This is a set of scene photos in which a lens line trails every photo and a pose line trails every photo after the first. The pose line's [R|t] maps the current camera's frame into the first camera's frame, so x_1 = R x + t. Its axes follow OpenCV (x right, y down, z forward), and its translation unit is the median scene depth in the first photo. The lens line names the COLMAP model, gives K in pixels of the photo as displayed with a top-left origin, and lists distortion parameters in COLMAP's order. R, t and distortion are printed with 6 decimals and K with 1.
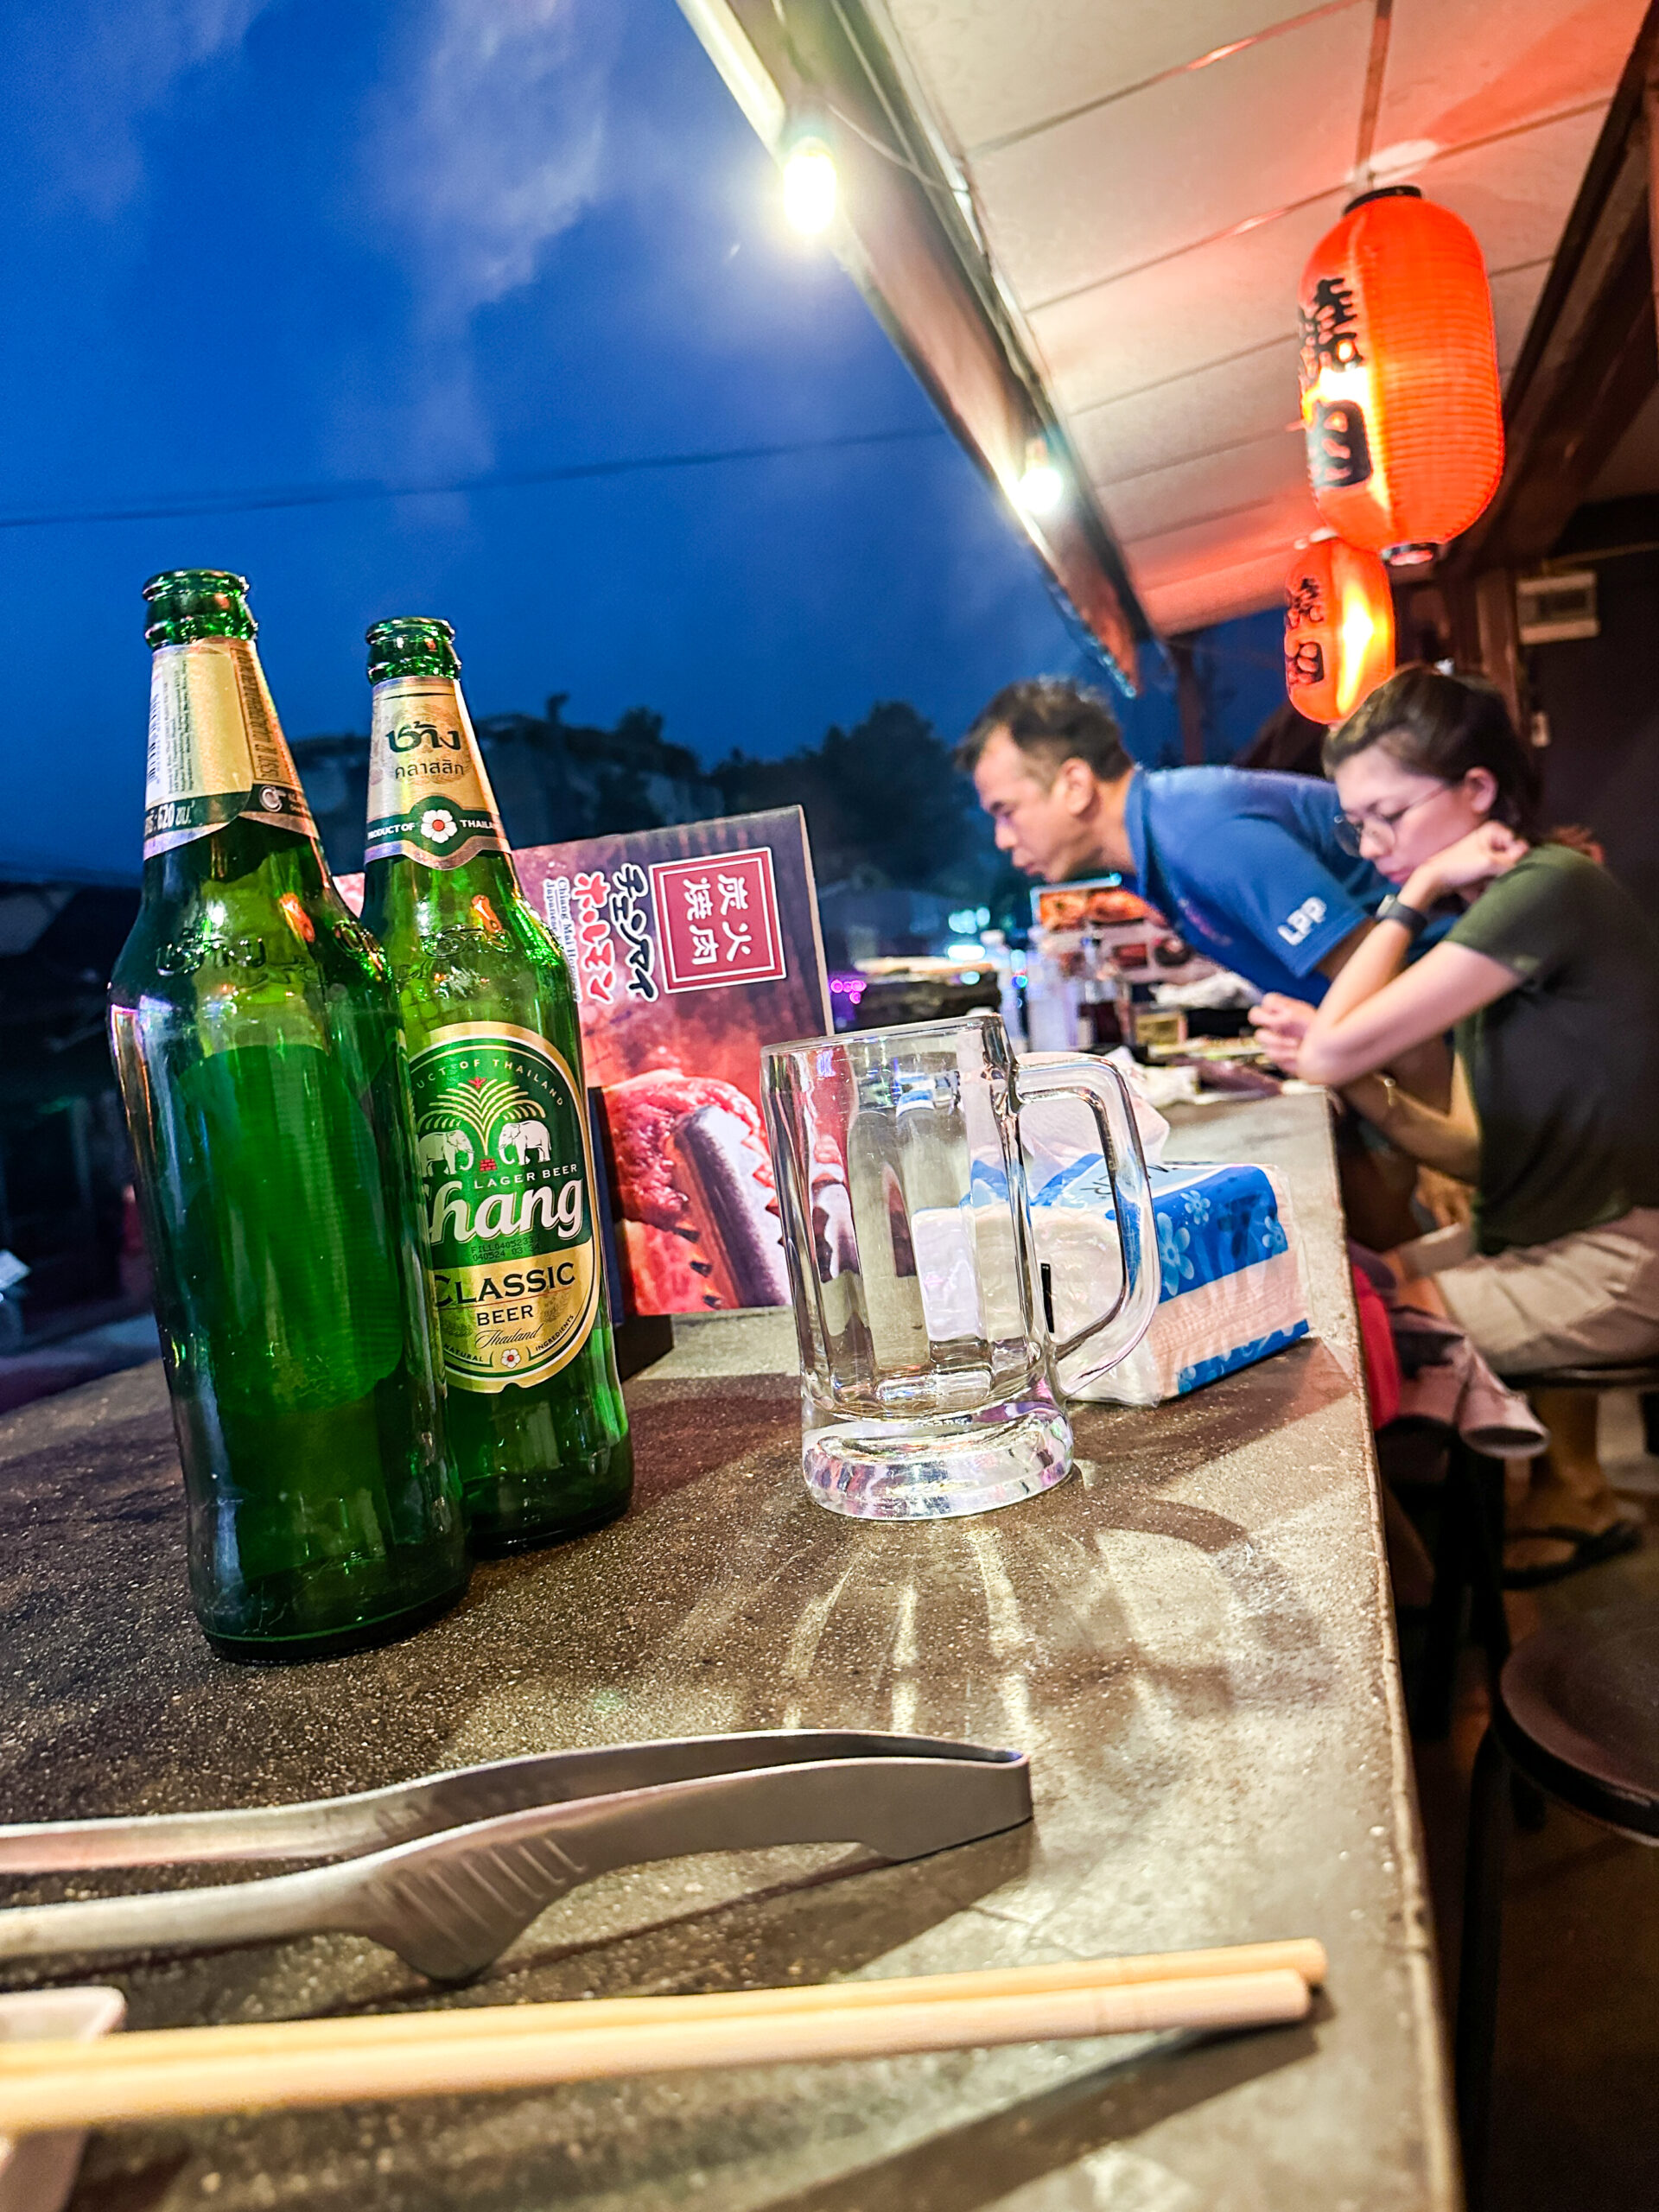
lens RADIAL K [[1382.2, 0, 834.5], [0, 1382.2, 1103.9], [0, 0, 1]] dist [0.013036, -0.006401]
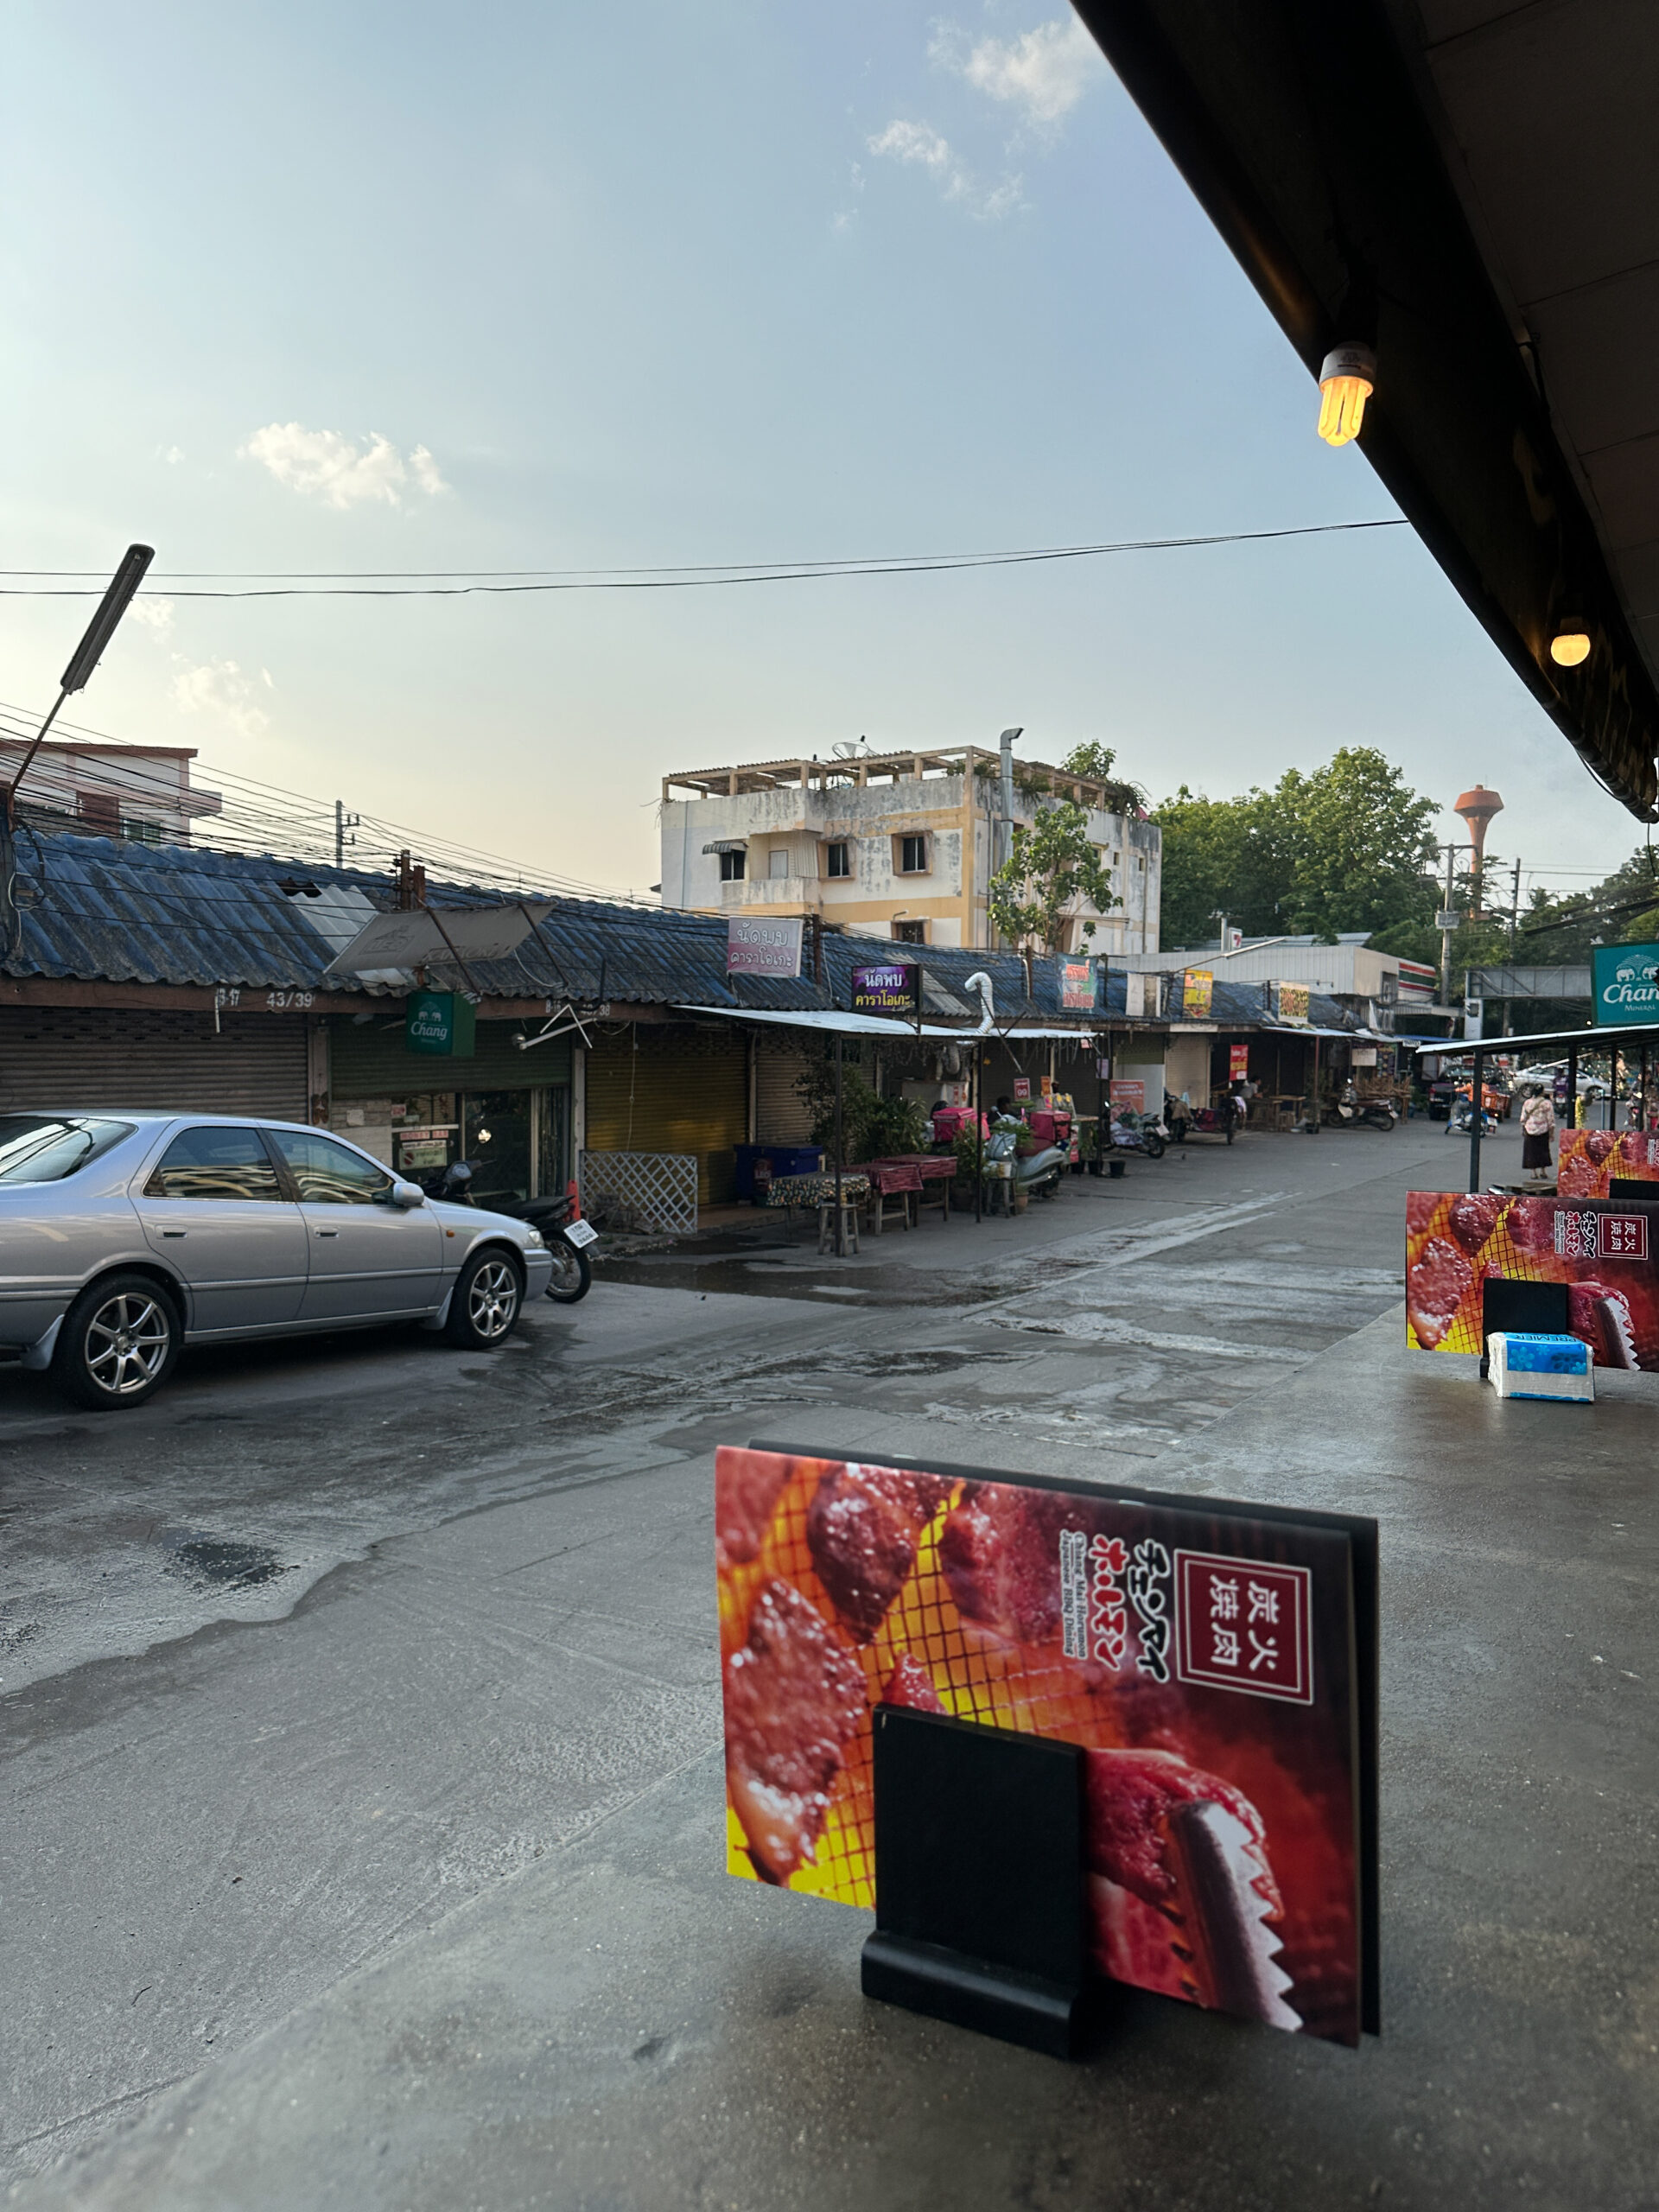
lens RADIAL K [[1382.2, 0, 883.3], [0, 1382.2, 1101.2], [0, 0, 1]] dist [0.013036, -0.006401]
pose [[0.962623, 0.103932, -0.250112, -0.119163], [-0.101384, 0.994580, 0.023083, -0.474179], [0.251155, 0.003137, 0.967942, 0.024214]]
